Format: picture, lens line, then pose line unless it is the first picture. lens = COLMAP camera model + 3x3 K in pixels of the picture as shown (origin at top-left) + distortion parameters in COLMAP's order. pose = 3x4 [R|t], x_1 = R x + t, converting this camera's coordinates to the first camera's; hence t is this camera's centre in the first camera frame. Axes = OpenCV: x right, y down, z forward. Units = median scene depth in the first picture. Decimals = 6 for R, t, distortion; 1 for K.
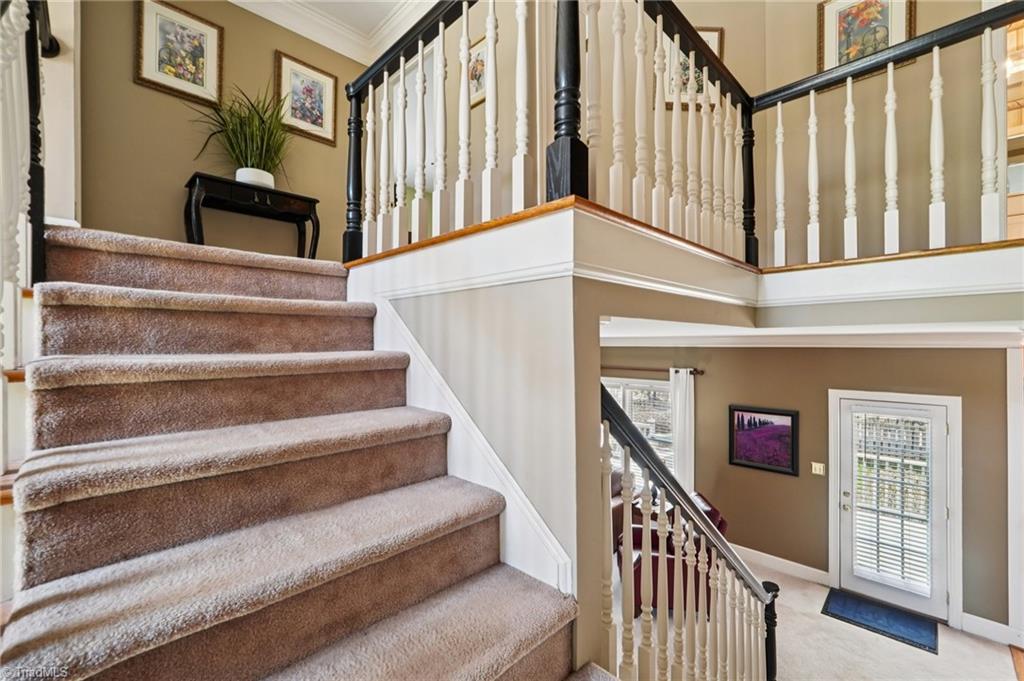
lens RADIAL K [[433.0, 0, 512.0], [0, 433.0, 340.5], [0, 0, 1]] dist [-0.008013, 0.000702]
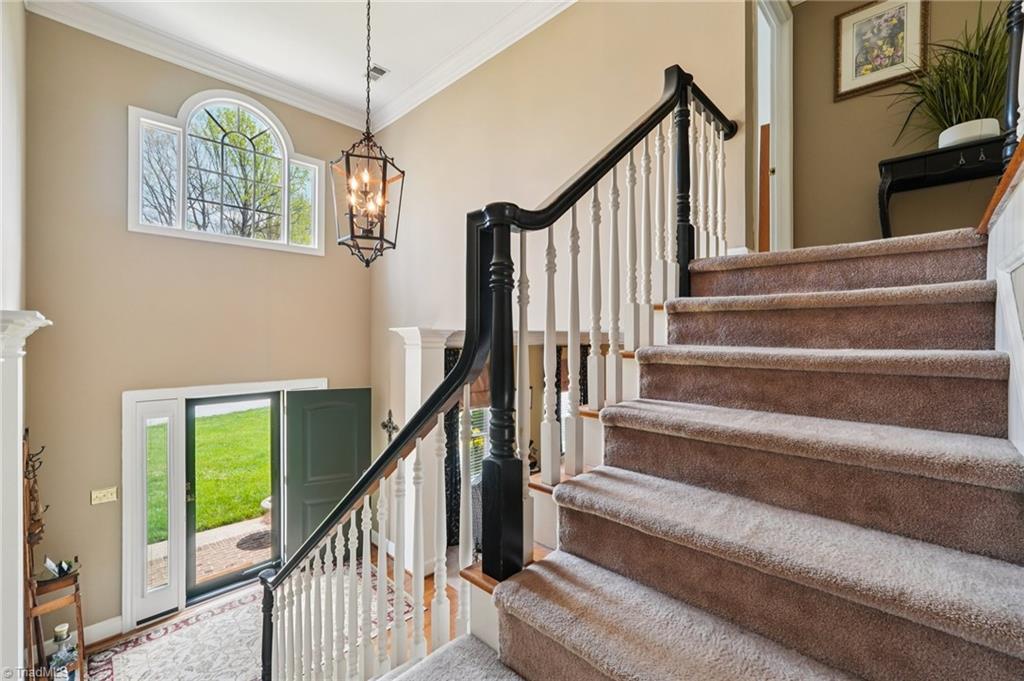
lens RADIAL K [[432.8, 0, 513.2], [0, 432.8, 335.9], [0, 0, 1]] dist [-0.012636, 0.004796]
pose [[0.014303, 0.002774, -0.999894, 0.452075], [-0.000453, 0.999996, 0.002768, -0.001396], [0.999898, 0.000413, 0.014304, 0.326661]]
